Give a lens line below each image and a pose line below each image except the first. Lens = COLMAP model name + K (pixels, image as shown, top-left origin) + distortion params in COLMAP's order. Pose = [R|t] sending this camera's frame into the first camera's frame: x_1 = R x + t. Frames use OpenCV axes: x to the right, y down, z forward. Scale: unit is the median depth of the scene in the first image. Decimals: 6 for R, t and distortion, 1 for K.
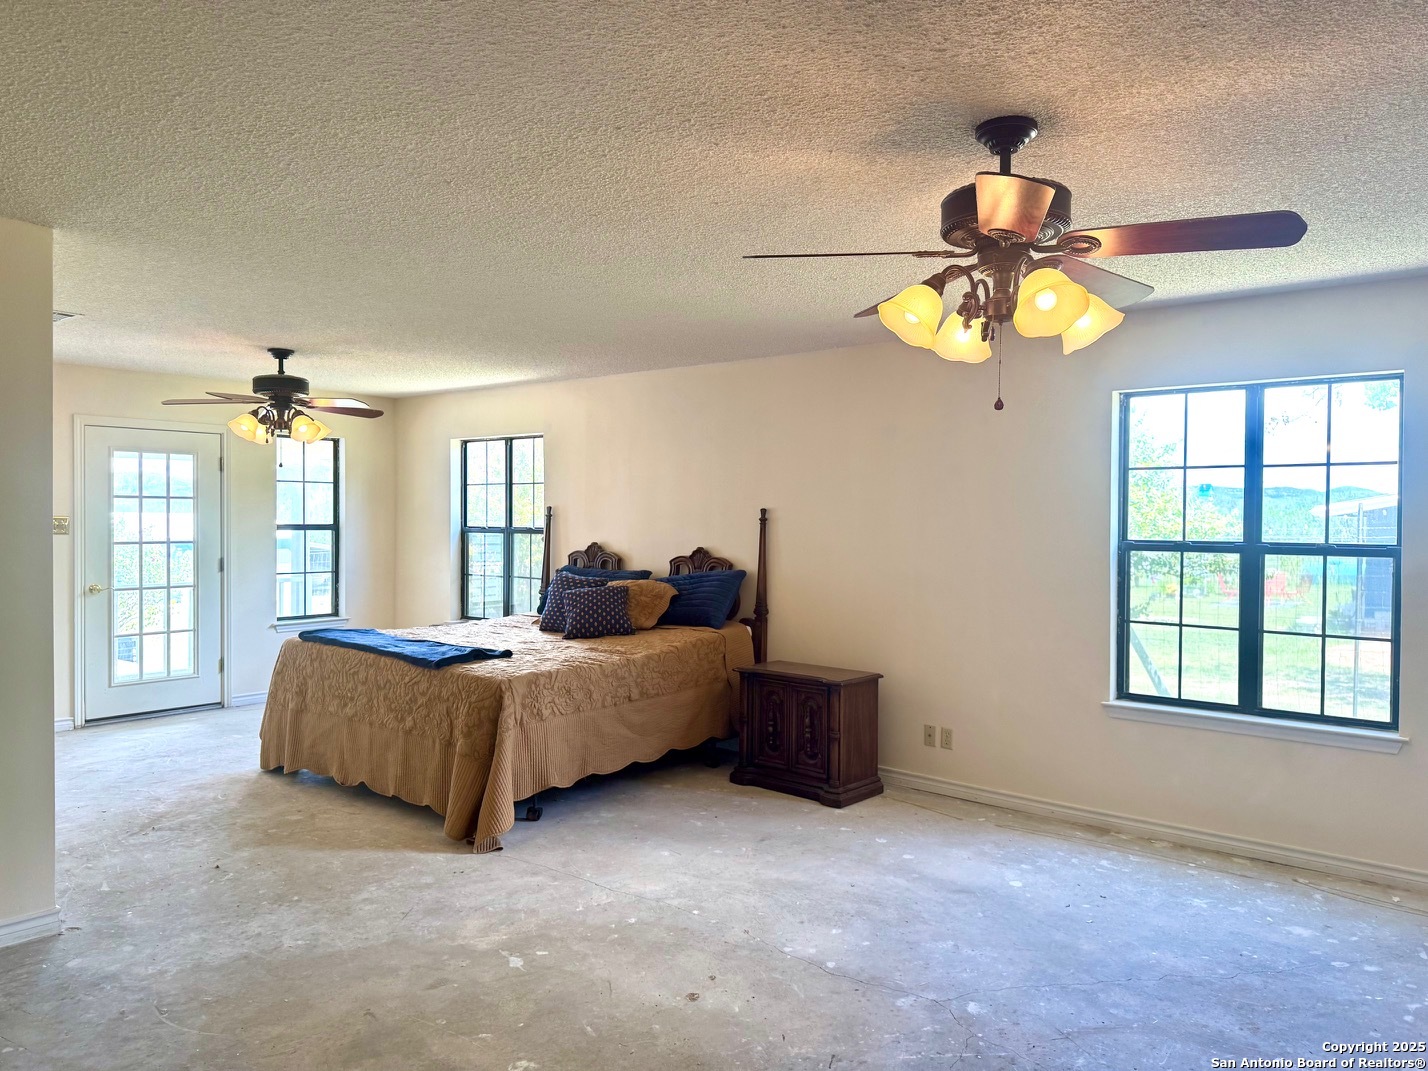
lens RADIAL K [[1014.5, 0, 740.5], [0, 1014.5, 535.8], [0, 0, 1]] dist [0.093560, -0.197815]
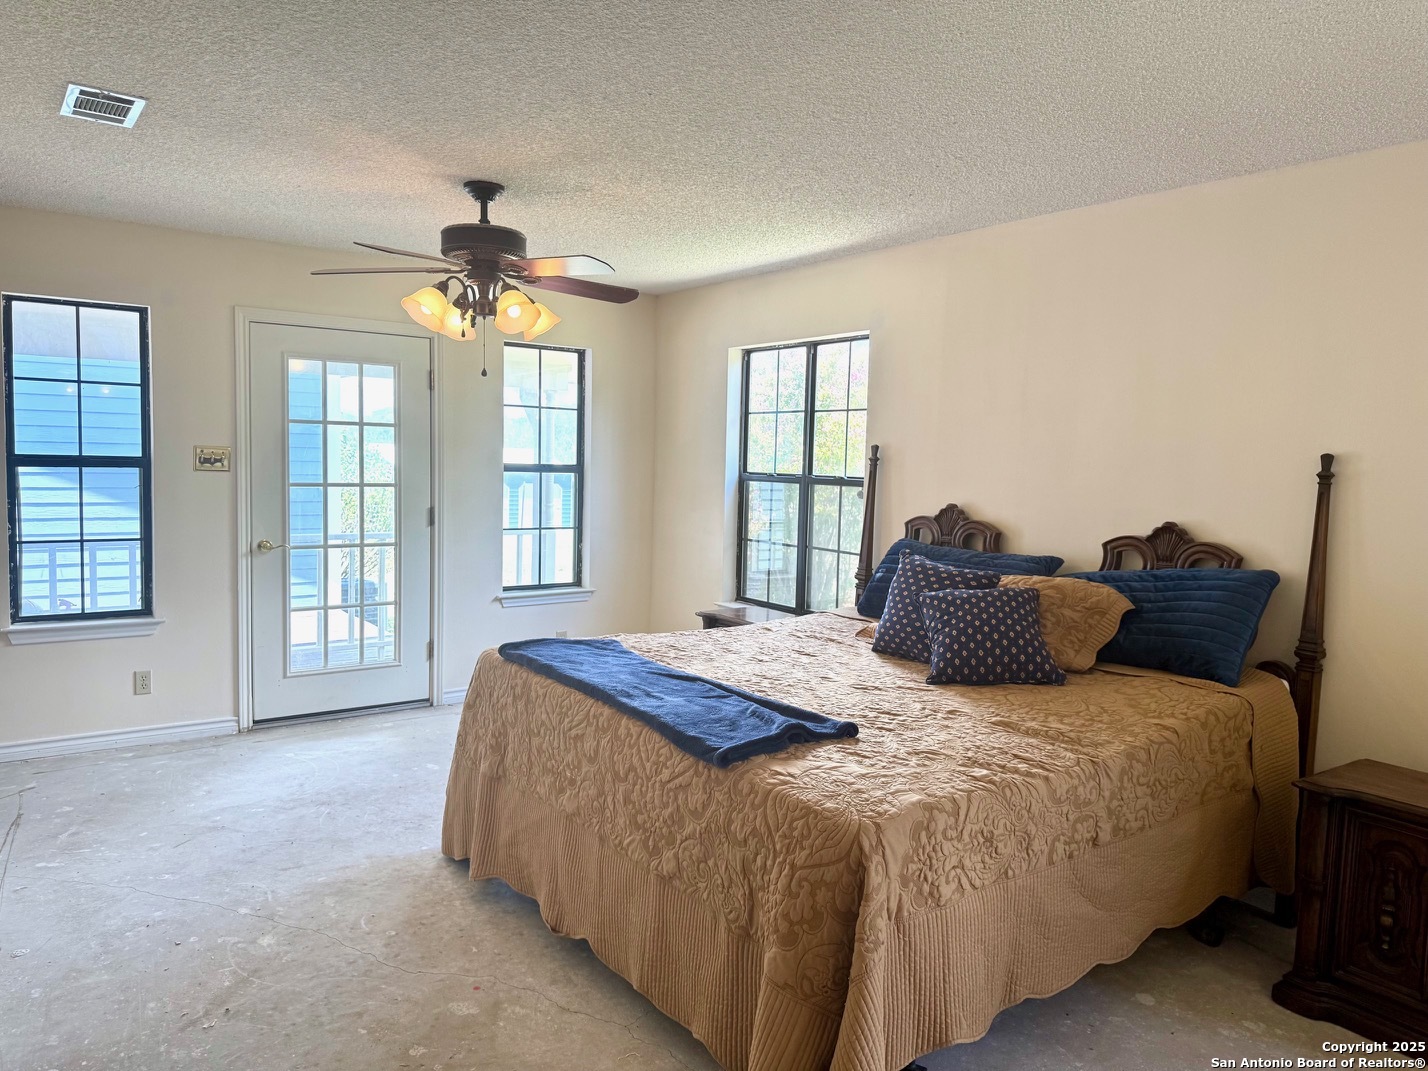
lens RADIAL K [[1013.9, 0, 714.2], [0, 1013.9, 542.8], [0, 0, 1]] dist [0.080663, -0.061739]
pose [[0.964224, 0.041559, -0.261810, -0.141845], [-0.024475, 0.997373, 0.068180, -0.010483], [0.263955, -0.059333, 0.962708, 0.426443]]
